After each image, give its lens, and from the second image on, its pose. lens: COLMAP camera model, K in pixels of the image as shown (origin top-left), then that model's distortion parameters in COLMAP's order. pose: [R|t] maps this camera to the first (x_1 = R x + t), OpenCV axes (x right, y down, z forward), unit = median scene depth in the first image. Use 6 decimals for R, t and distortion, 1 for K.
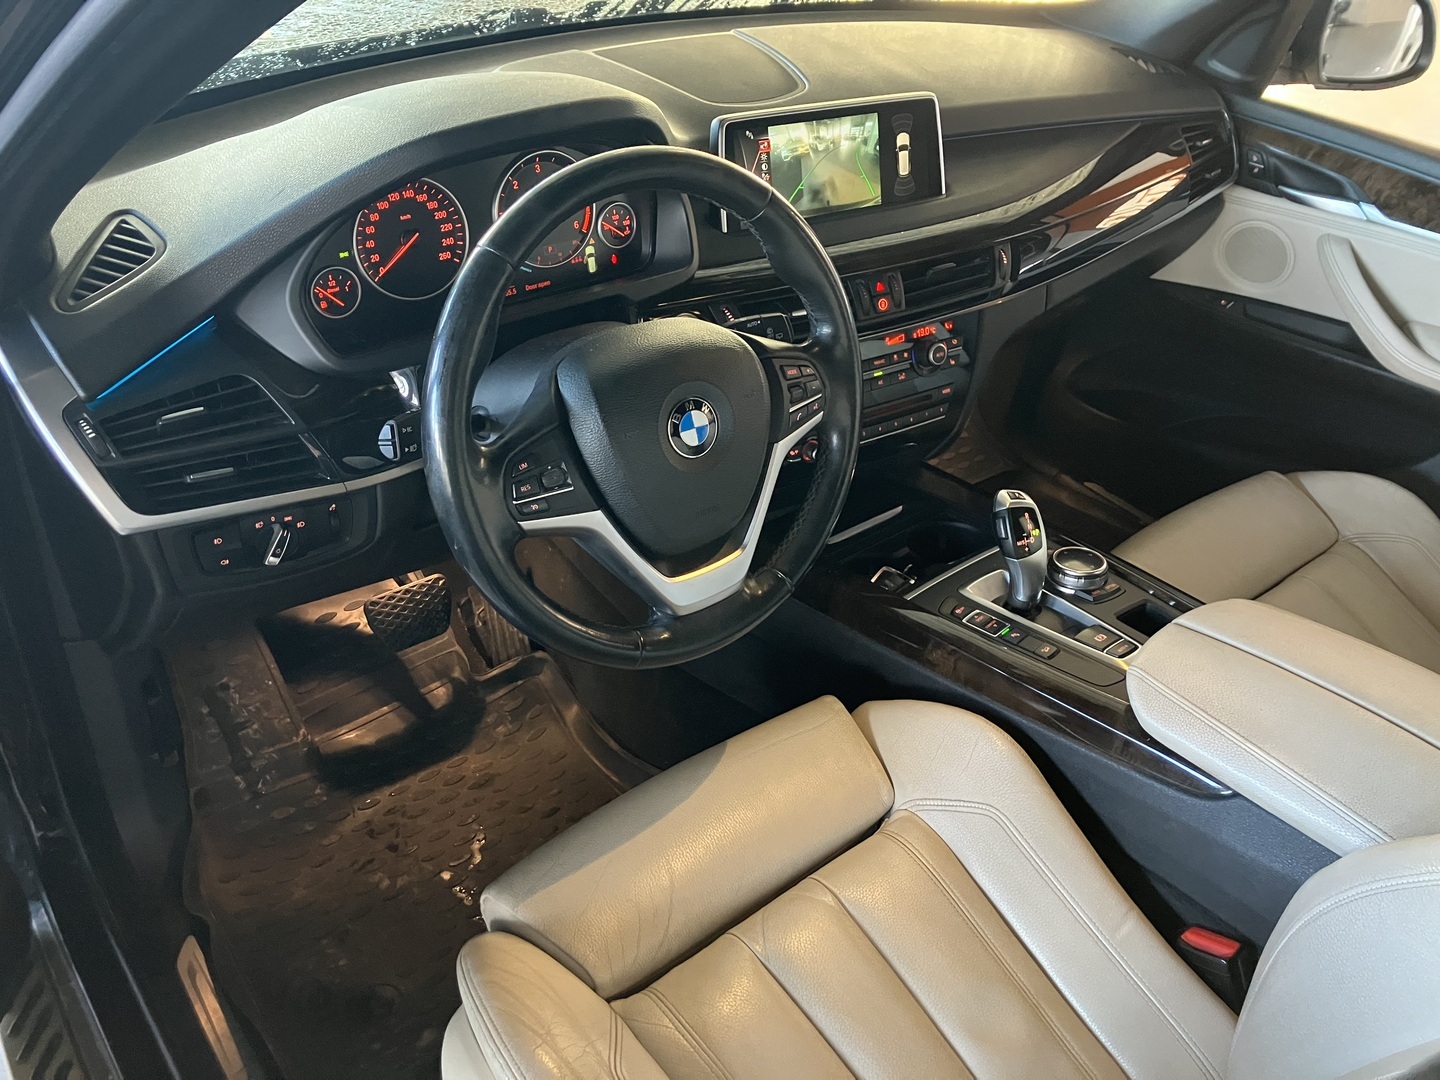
lens RADIAL K [[1193.0, 0, 720.0], [0, 1193.0, 540.0], [0, 0, 1]] dist [0.089592, -0.098904]
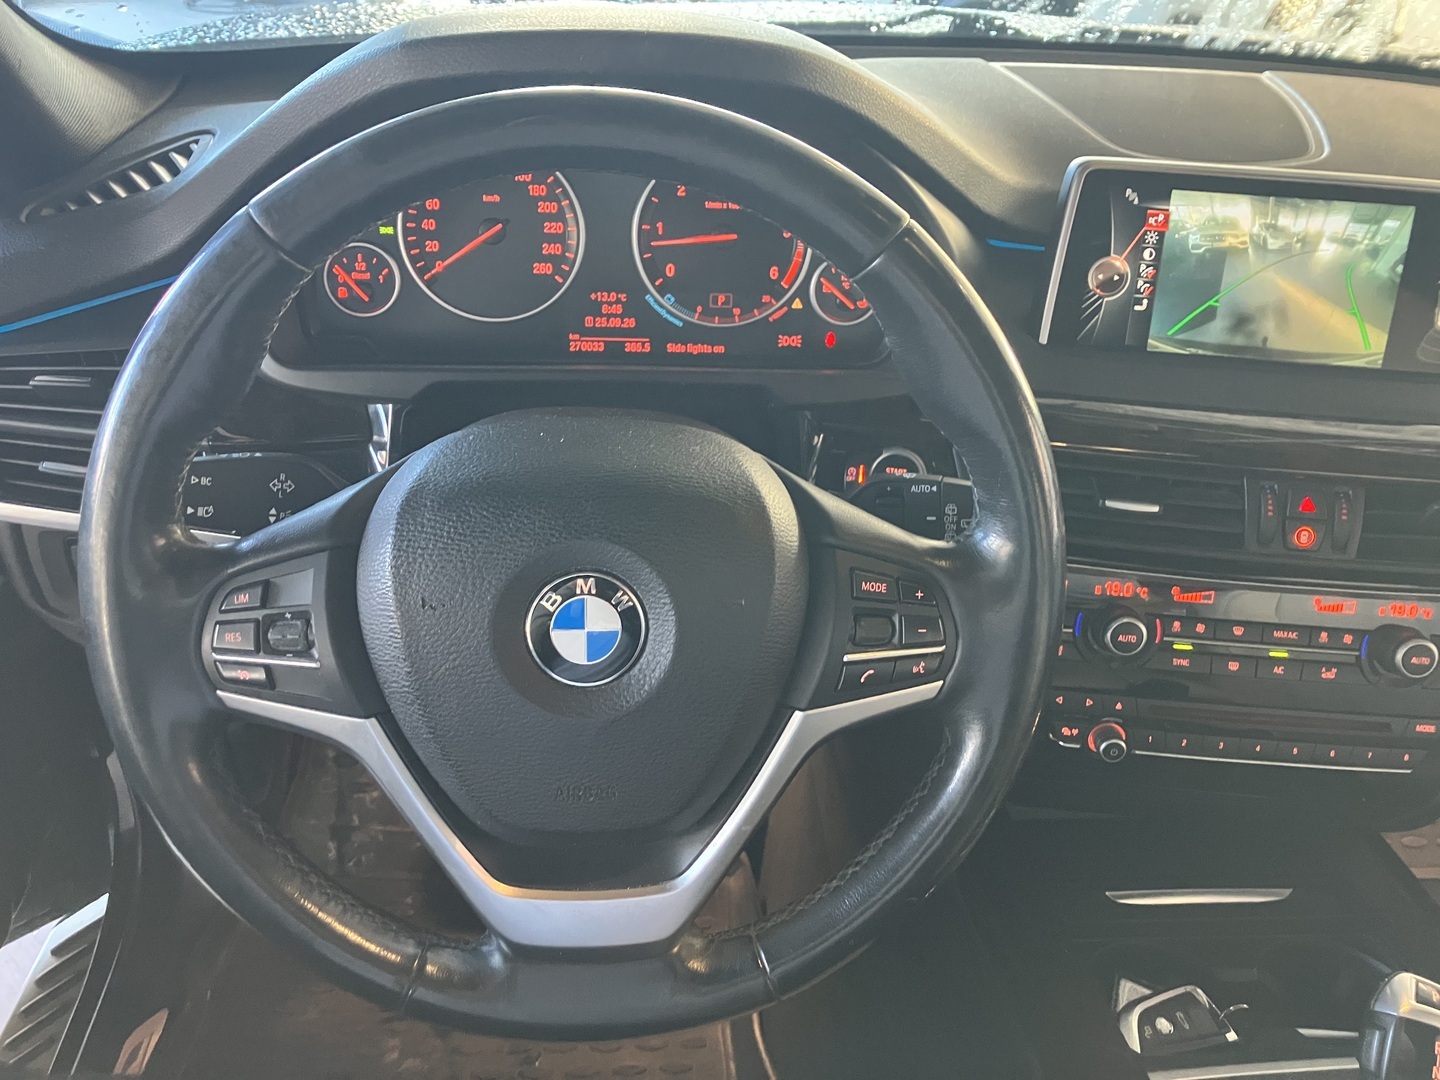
lens RADIAL K [[1193.0, 0, 720.0], [0, 1193.0, 540.0], [0, 0, 1]] dist [0.089592, -0.098904]
pose [[0.824432, 0.299893, -0.479975, 0.188349], [-0.340361, 0.940290, 0.002880, -0.111155], [0.452179, 0.160991, 0.877278, 0.413931]]
